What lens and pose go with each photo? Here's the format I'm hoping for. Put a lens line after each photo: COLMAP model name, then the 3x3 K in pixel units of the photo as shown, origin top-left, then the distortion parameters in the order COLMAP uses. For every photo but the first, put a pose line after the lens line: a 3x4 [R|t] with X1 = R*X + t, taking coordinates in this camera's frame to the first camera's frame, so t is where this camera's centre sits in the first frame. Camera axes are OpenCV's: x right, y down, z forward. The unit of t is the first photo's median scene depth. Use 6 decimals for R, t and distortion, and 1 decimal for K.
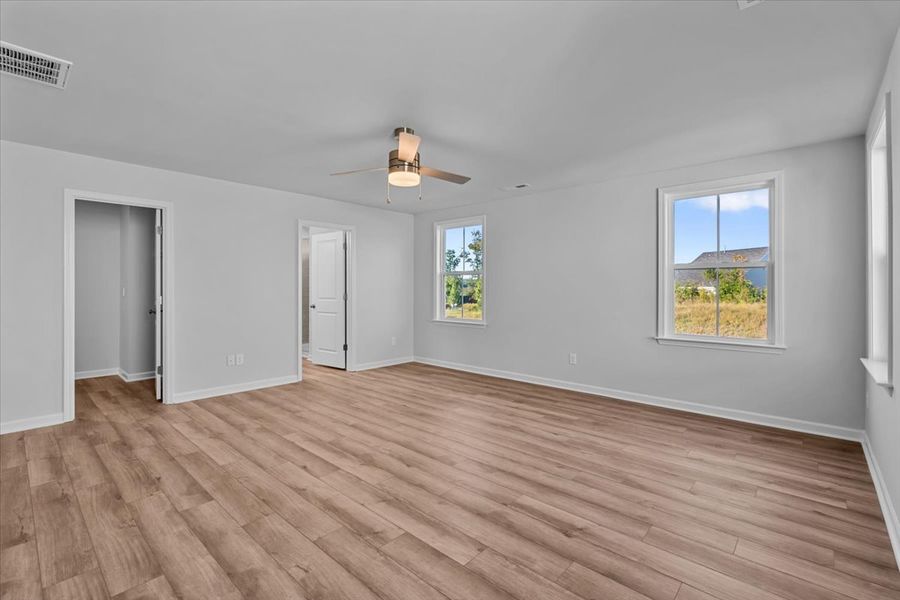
lens RADIAL K [[400.5, 0, 451.3], [0, 400.5, 302.2], [0, 0, 1]] dist [-0.006384, 0.000768]
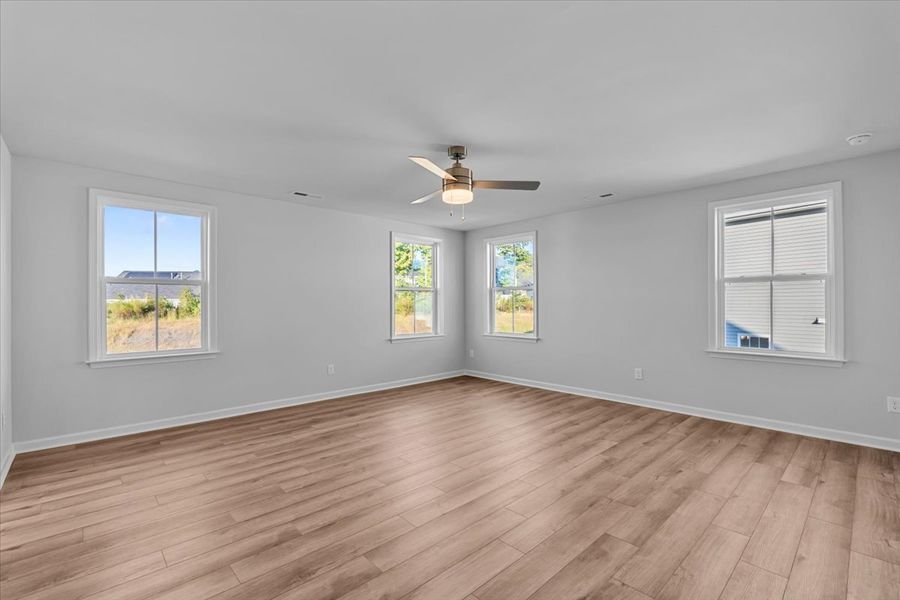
lens RADIAL K [[374.4, 0, 449.8], [0, 374.4, 303.6], [0, 0, 1]] dist [-0.002230, 0.000253]
pose [[0.112436, -0.002203, 0.993657, -1.529504], [0.033346, 0.999443, -0.001557, -0.056574], [-0.993099, 0.033310, 0.112446, 1.263629]]
